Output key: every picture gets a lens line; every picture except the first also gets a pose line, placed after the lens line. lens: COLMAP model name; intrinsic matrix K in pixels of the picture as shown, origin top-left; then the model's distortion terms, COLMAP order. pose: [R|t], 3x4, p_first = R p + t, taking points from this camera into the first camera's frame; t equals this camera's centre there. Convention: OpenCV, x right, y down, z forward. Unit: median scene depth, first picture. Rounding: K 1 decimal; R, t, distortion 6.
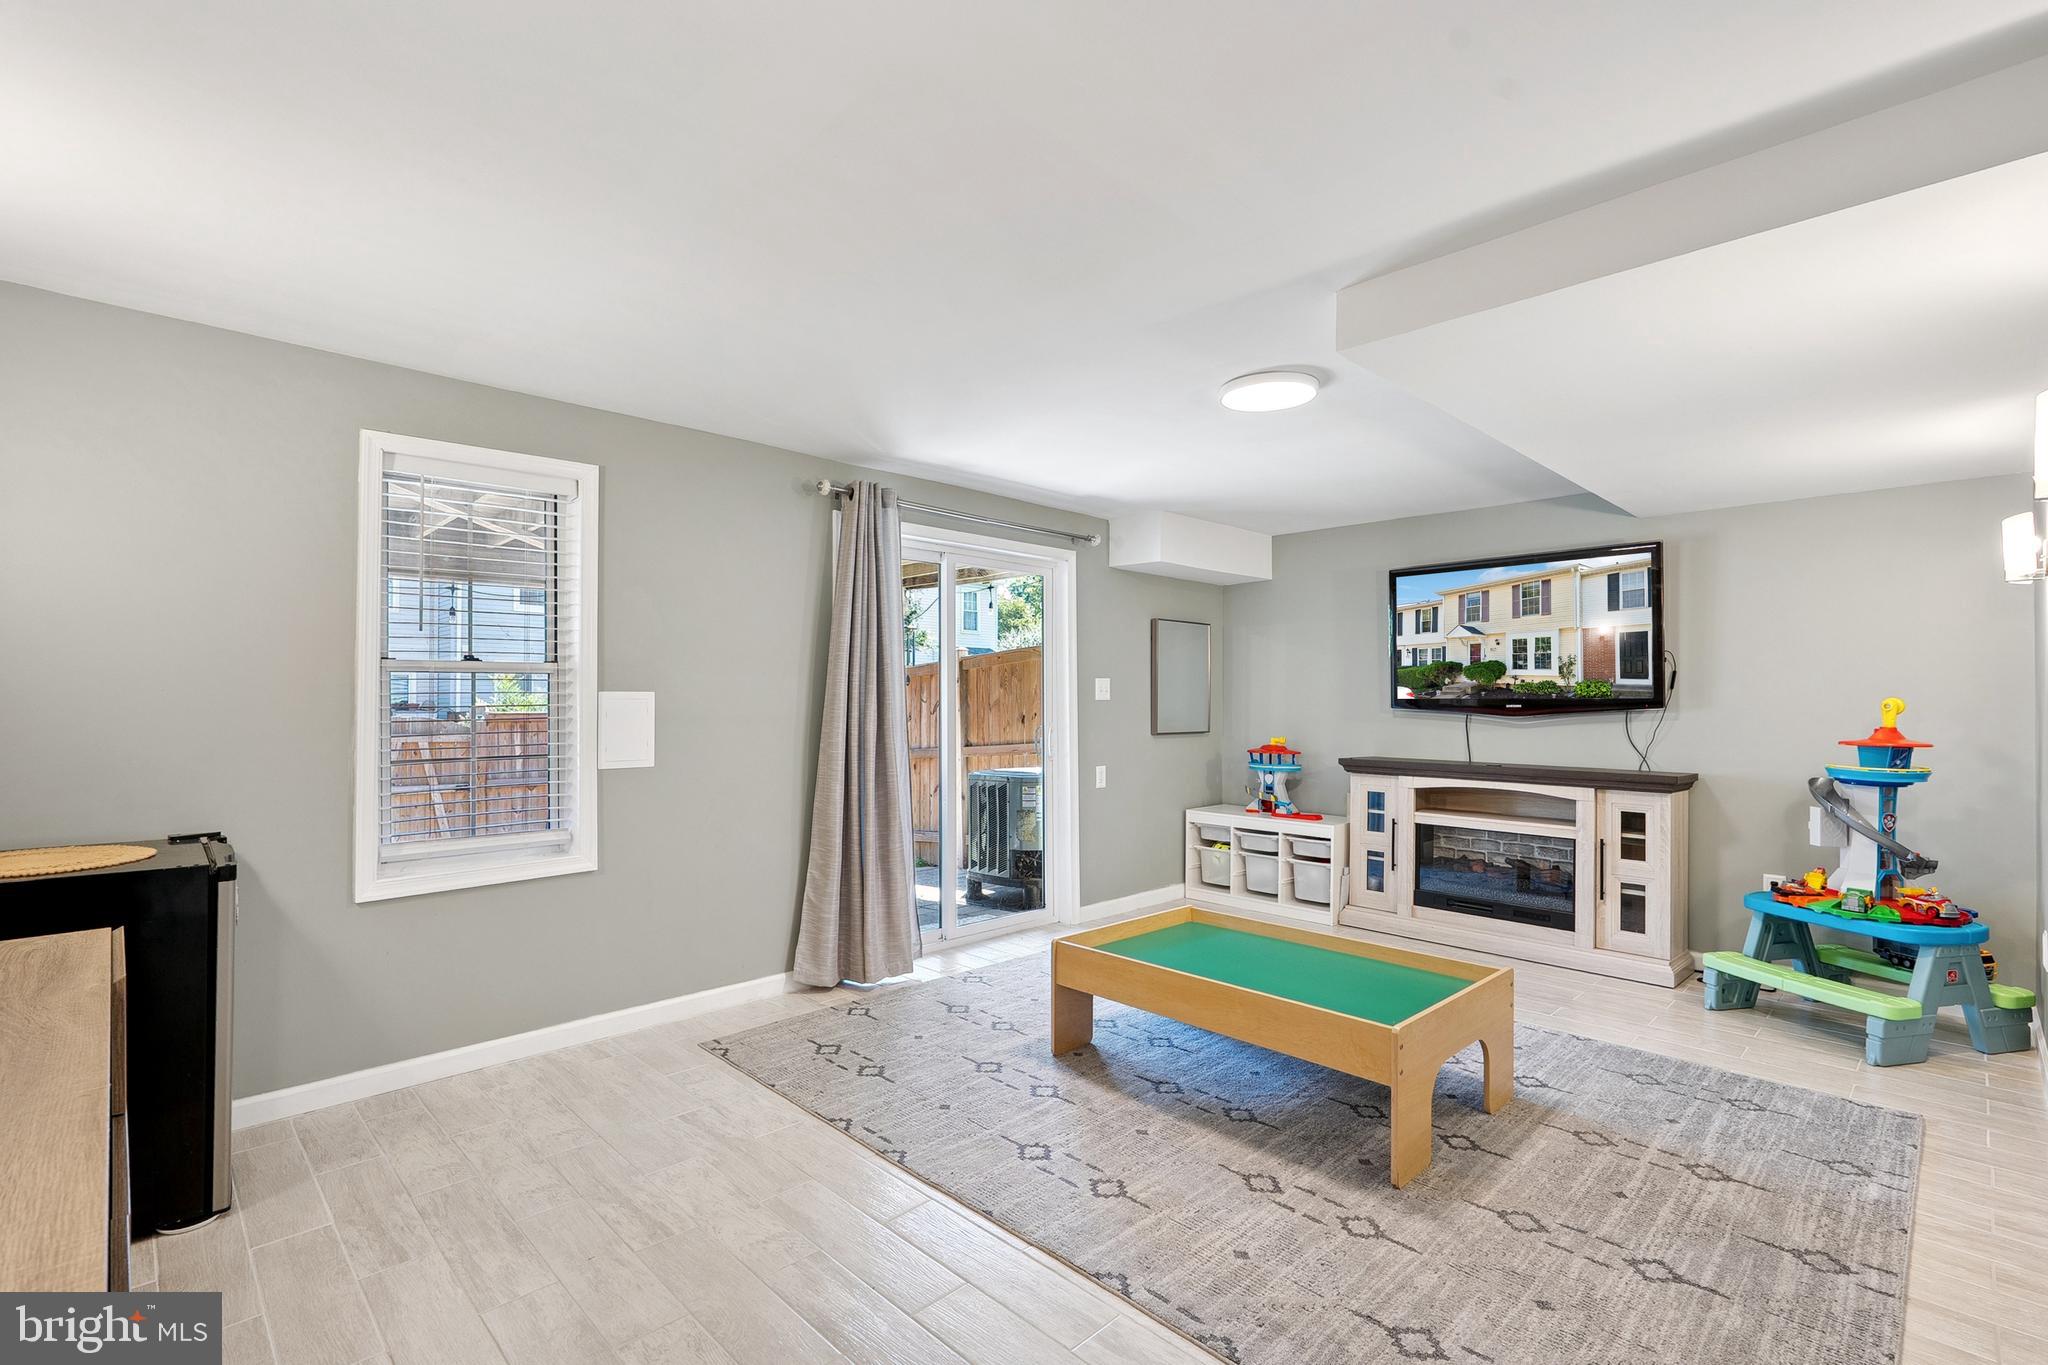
lens RADIAL K [[938.2, 0, 1021.1], [0, 938.2, 697.2], [0, 0, 1]] dist [-0.007641, -0.000175]
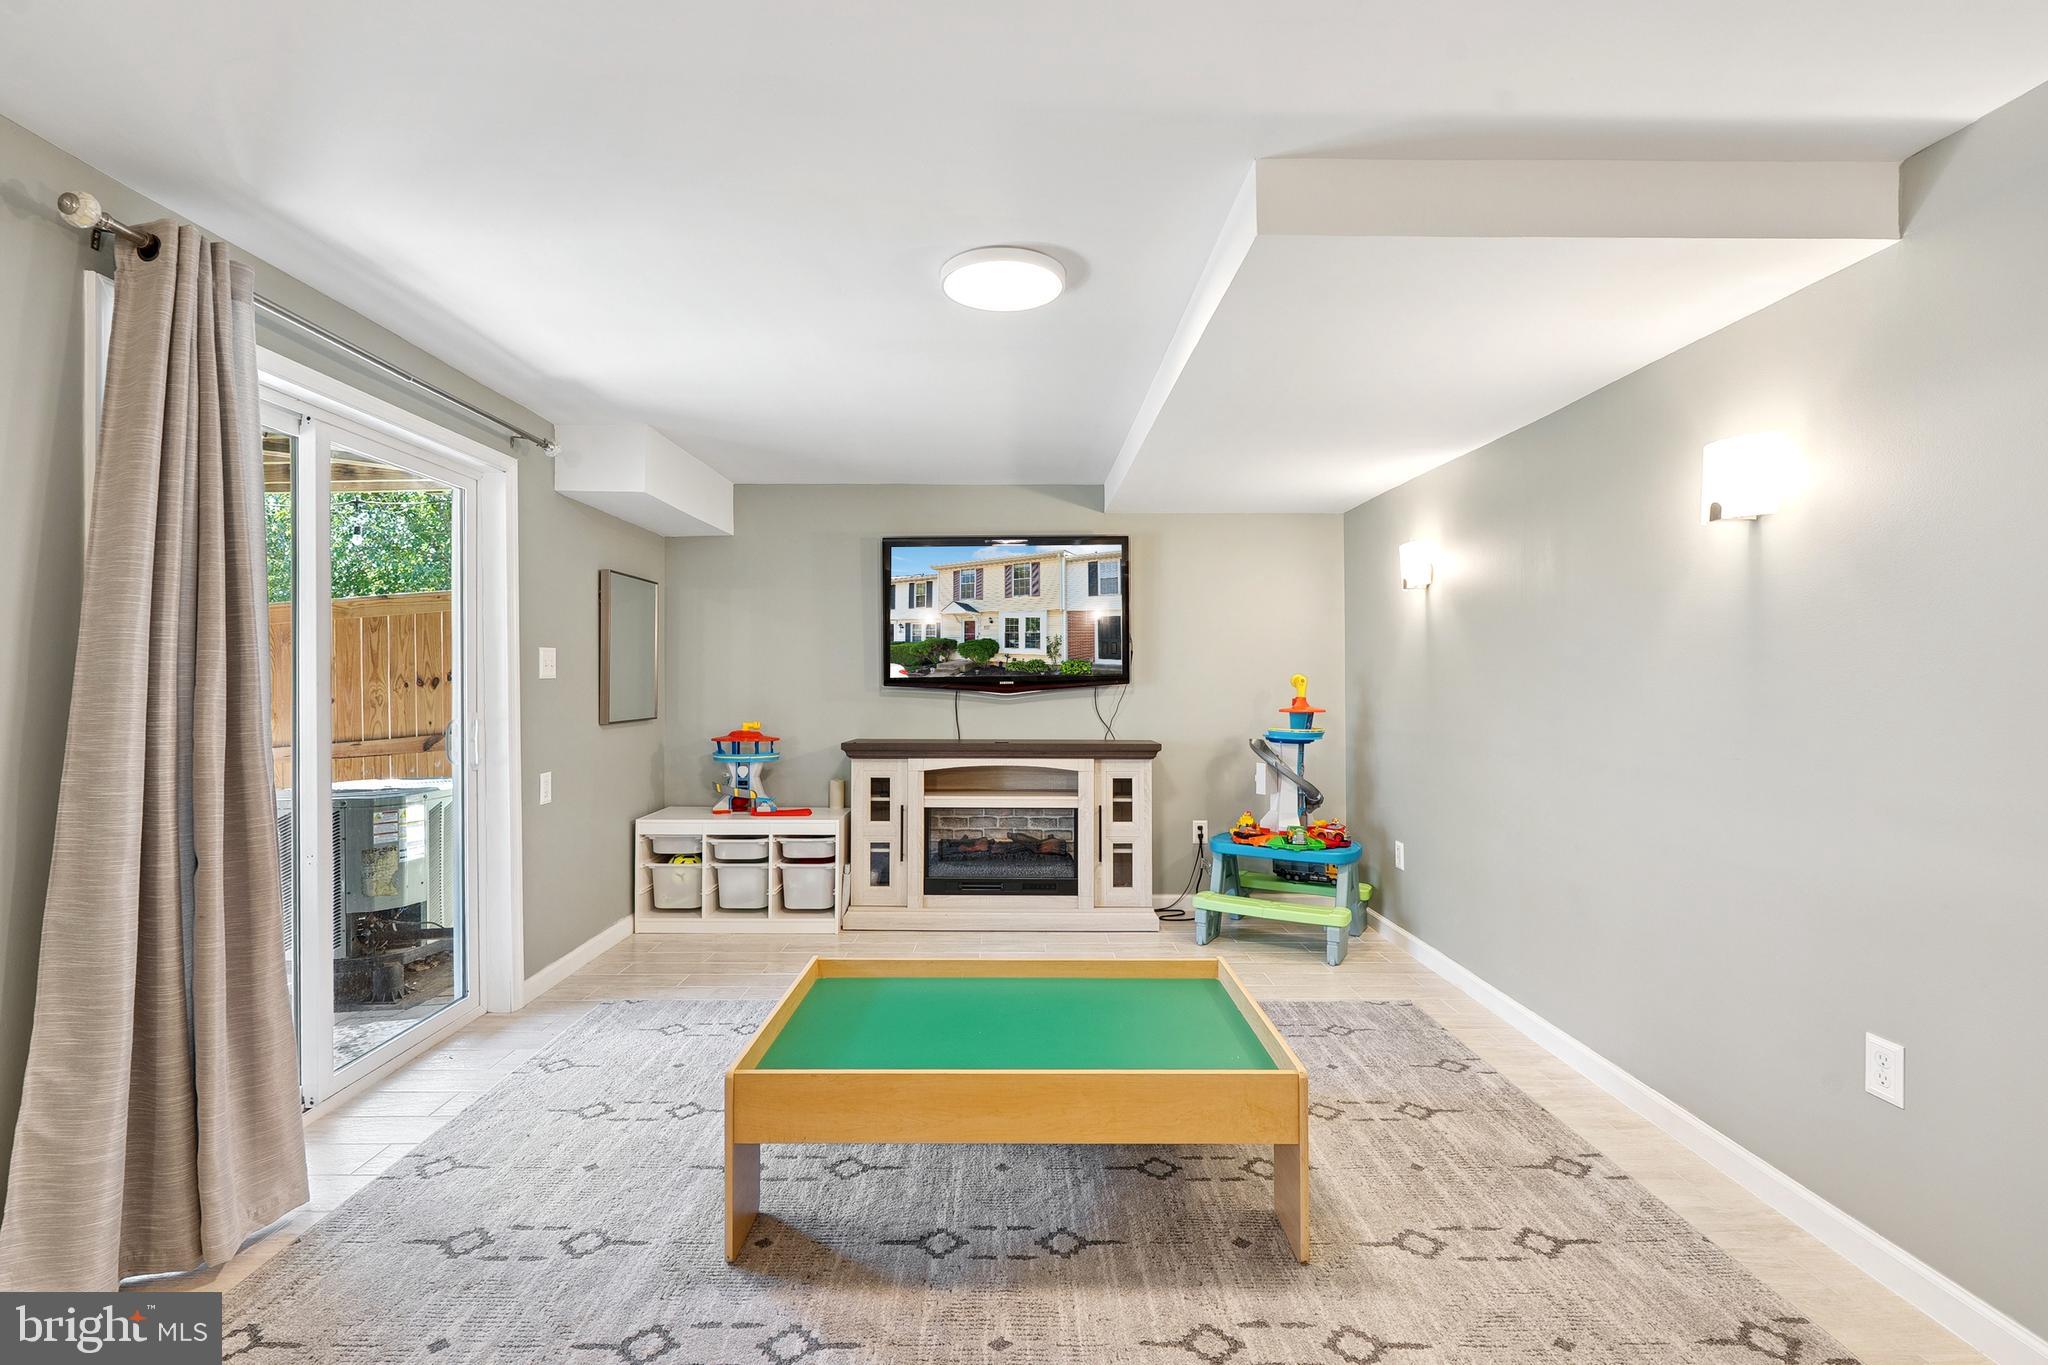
lens RADIAL K [[897.1, 0, 1027.6], [0, 897.1, 674.4], [0, 0, 1]] dist [-0.003655, -0.000197]
pose [[0.689878, -0.000318, 0.723926, -0.172999], [0.000709, 1.000000, -0.000236, -0.000228], [-0.723926, 0.000676, 0.689878, 0.313561]]
